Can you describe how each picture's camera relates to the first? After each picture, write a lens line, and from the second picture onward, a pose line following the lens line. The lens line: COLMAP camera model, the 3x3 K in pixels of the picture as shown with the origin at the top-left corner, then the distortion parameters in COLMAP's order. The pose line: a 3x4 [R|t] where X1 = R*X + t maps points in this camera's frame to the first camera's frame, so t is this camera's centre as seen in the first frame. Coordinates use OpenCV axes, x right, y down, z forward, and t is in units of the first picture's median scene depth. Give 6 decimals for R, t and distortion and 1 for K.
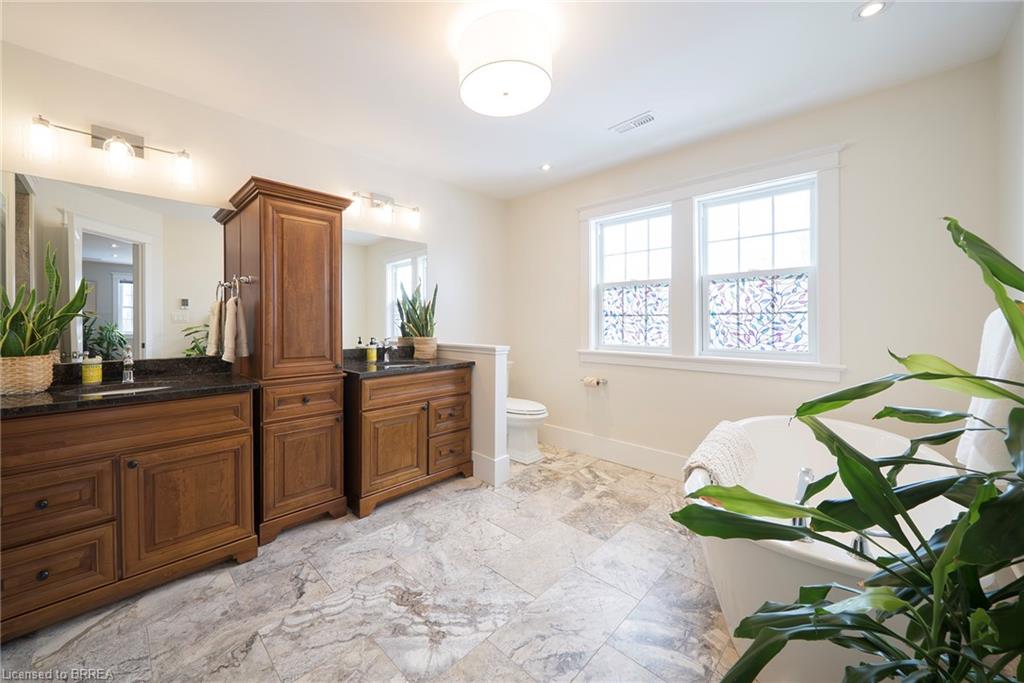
lens RADIAL K [[379.8, 0, 468.9], [0, 379.8, 319.2], [0, 0, 1]] dist [-0.000234, 0.000014]
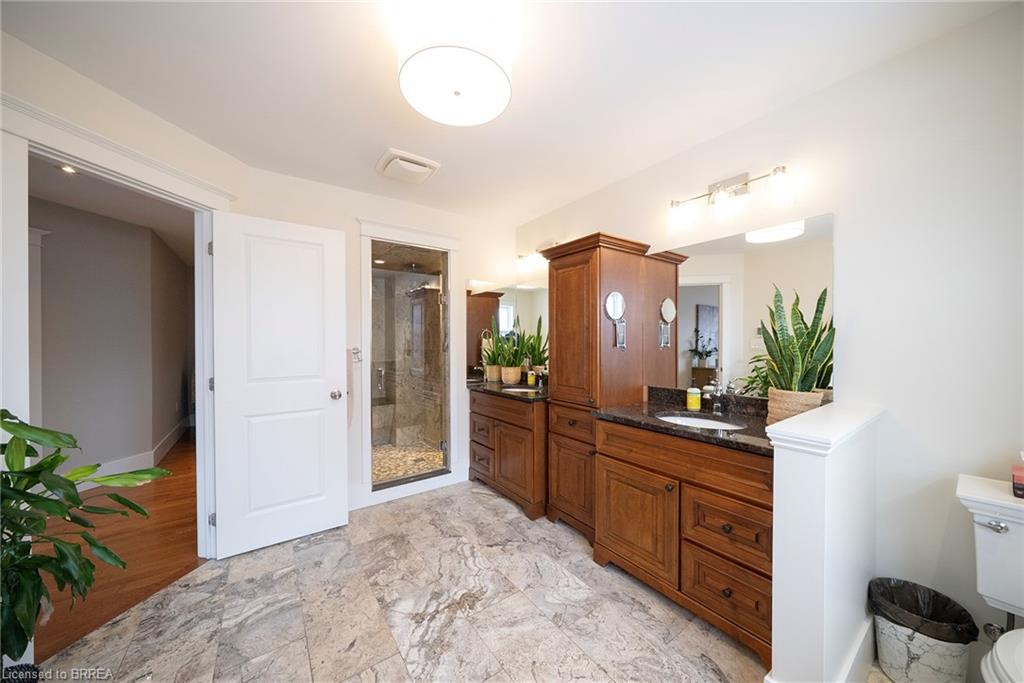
lens RADIAL K [[353.3, 0, 511.2], [0, 353.3, 343.1], [0, 0, 1]] dist [-0.001089, -0.000037]
pose [[-0.130575, 0.005855, -0.991421, 0.918855], [0.002996, 0.999980, 0.005511, -0.057484], [0.991434, -0.002251, -0.130590, 1.317941]]
